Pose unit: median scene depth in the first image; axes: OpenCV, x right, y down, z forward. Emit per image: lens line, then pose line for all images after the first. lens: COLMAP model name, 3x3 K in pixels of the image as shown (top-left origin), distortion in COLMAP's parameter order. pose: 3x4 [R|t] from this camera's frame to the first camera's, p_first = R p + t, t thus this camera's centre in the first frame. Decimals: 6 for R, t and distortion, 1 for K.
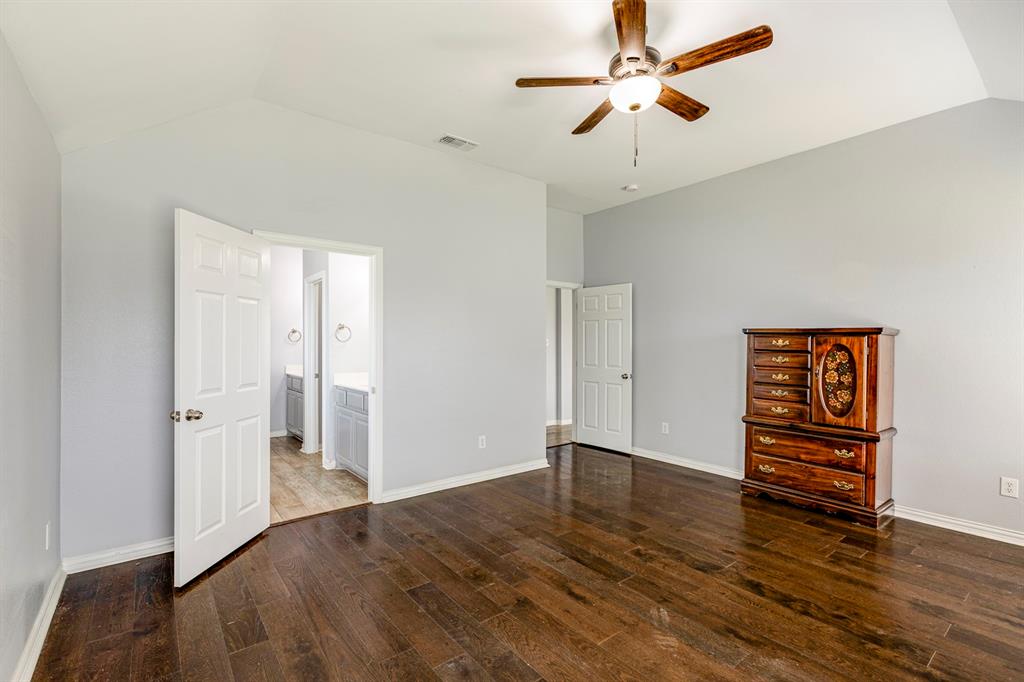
lens RADIAL K [[465.0, 0, 500.7], [0, 465.0, 335.0], [0, 0, 1]] dist [-0.000410, -0.000140]
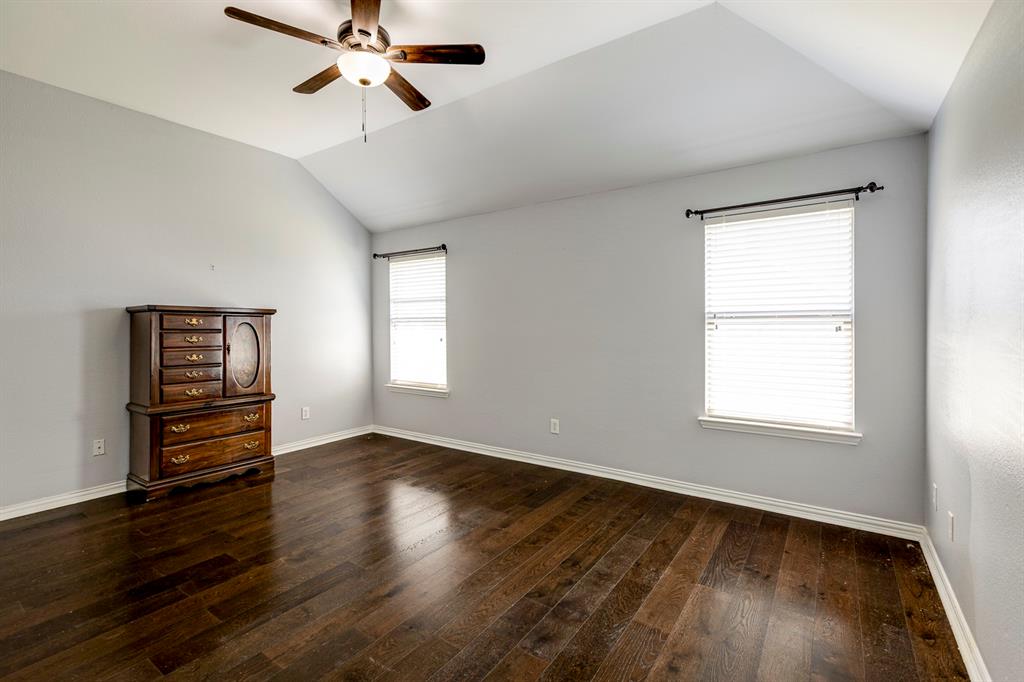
lens RADIAL K [[468.0, 0, 505.8], [0, 468.0, 322.5], [0, 0, 1]] dist [-0.000311, -0.000124]
pose [[-0.301355, -0.003031, 0.953507, -0.576522], [-0.011354, 0.999935, -0.000410, 0.013472], [-0.953445, -0.010950, -0.301370, 0.775021]]
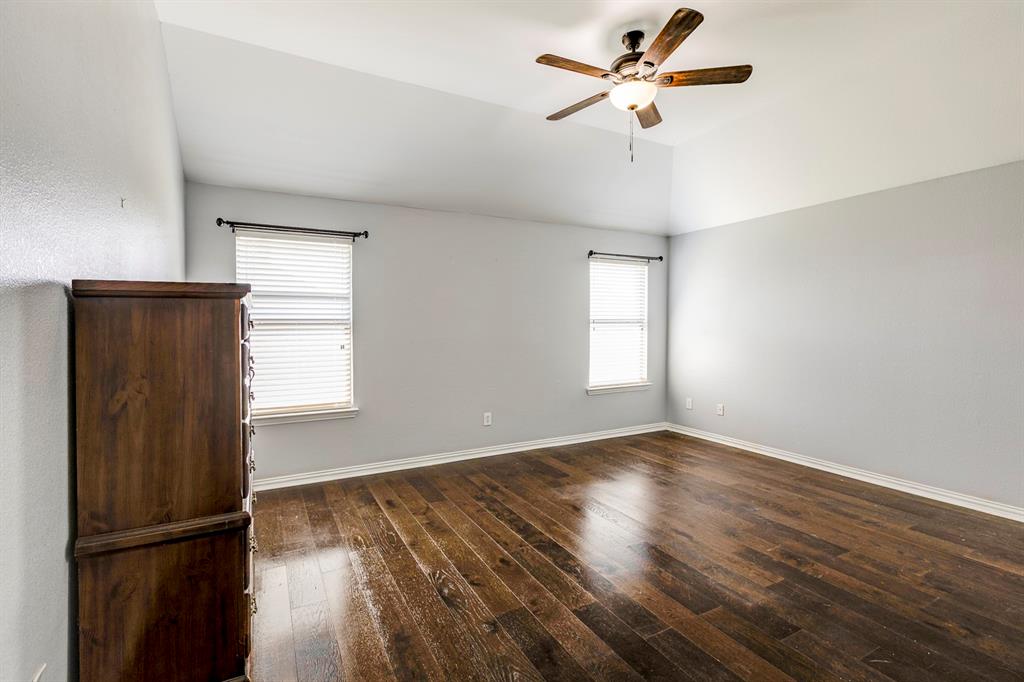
lens RADIAL K [[456.8, 0, 506.5], [0, 456.8, 330.1], [0, 0, 1]] dist [-0.000653, -0.000430]
pose [[-0.986044, -0.000542, 0.166483, 0.299948], [-0.002038, 0.999959, -0.008818, 0.035777], [-0.166472, -0.009034, -0.986005, 1.607313]]
